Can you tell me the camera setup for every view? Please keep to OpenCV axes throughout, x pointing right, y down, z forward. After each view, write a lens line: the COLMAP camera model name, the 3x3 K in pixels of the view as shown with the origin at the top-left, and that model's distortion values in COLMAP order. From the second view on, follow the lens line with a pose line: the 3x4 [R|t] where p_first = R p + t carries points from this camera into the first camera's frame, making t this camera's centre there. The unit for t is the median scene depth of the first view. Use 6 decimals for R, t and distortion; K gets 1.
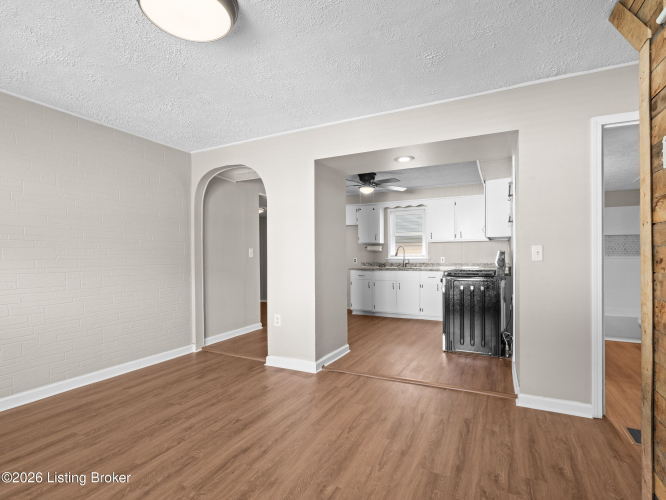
lens RADIAL K [[338.5, 0, 331.5], [0, 338.5, 259.1], [0, 0, 1]] dist [-0.001656, 0.001978]
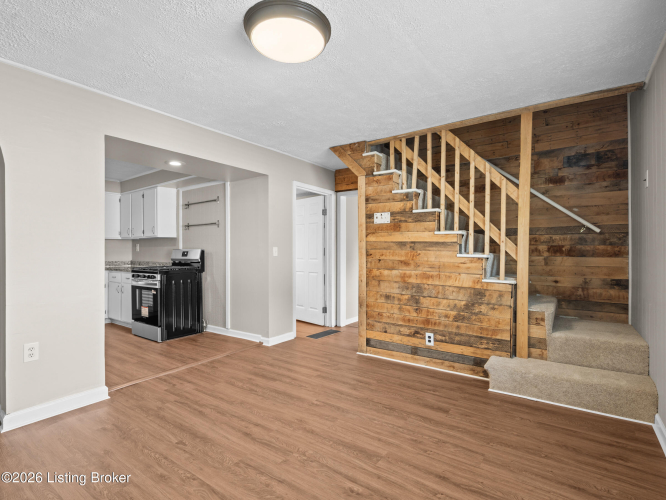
lens RADIAL K [[341.2, 0, 333.6], [0, 341.2, 258.8], [0, 0, 1]] dist [-0.000531, 0.001502]
pose [[0.156331, -0.016799, 0.987562, -0.940478], [0.013210, 0.999801, 0.014916, -0.003317], [-0.987616, 0.010714, 0.156522, 0.409010]]
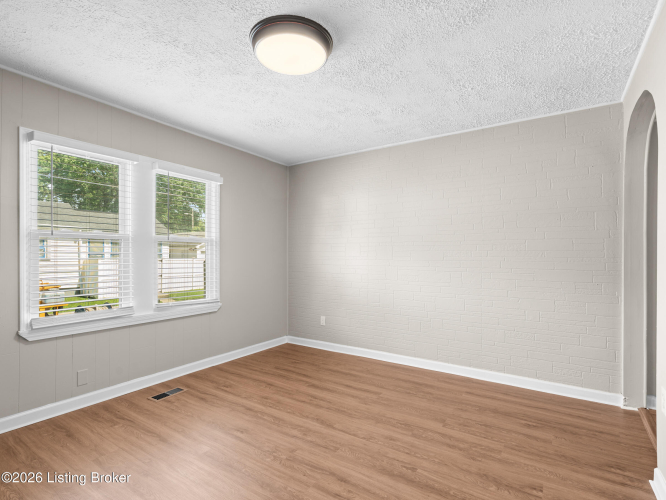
lens RADIAL K [[341.2, 0, 333.6], [0, 341.2, 258.8], [0, 0, 1]] dist [-0.000531, 0.001502]
pose [[-0.116117, 0.012431, -0.993158, 0.461169], [-0.014153, 0.999799, 0.014169, -0.017121], [0.993135, 0.015701, -0.115918, 0.790739]]
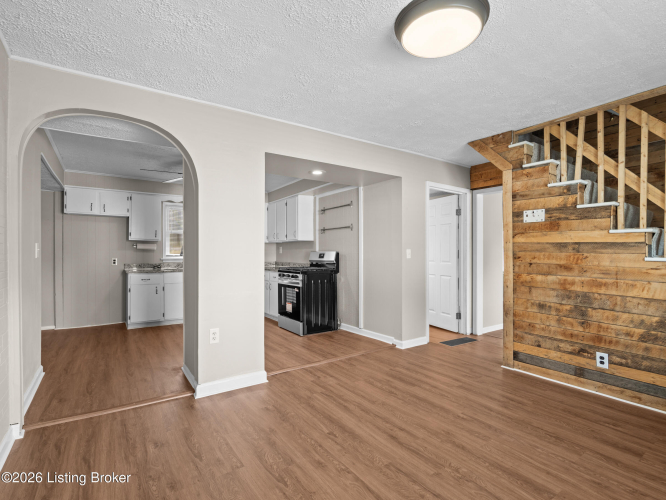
lens RADIAL K [[338.5, 0, 331.5], [0, 338.5, 259.1], [0, 0, 1]] dist [-0.001656, 0.001978]
pose [[0.485567, -0.009220, 0.874151, -0.946110], [0.008539, 0.999947, 0.005804, -0.004679], [-0.874158, 0.004646, 0.485620, 0.479352]]
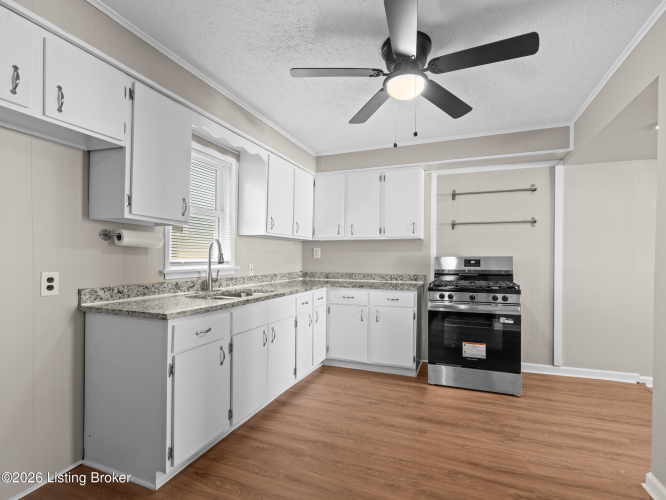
lens RADIAL K [[341.2, 0, 333.6], [0, 341.2, 258.8], [0, 0, 1]] dist [-0.000531, 0.001502]
pose [[-0.107049, 0.001021, 0.994253, -0.498663], [0.007077, 0.999975, -0.000264, -0.030469], [-0.994229, 0.007009, -0.107054, 2.126280]]
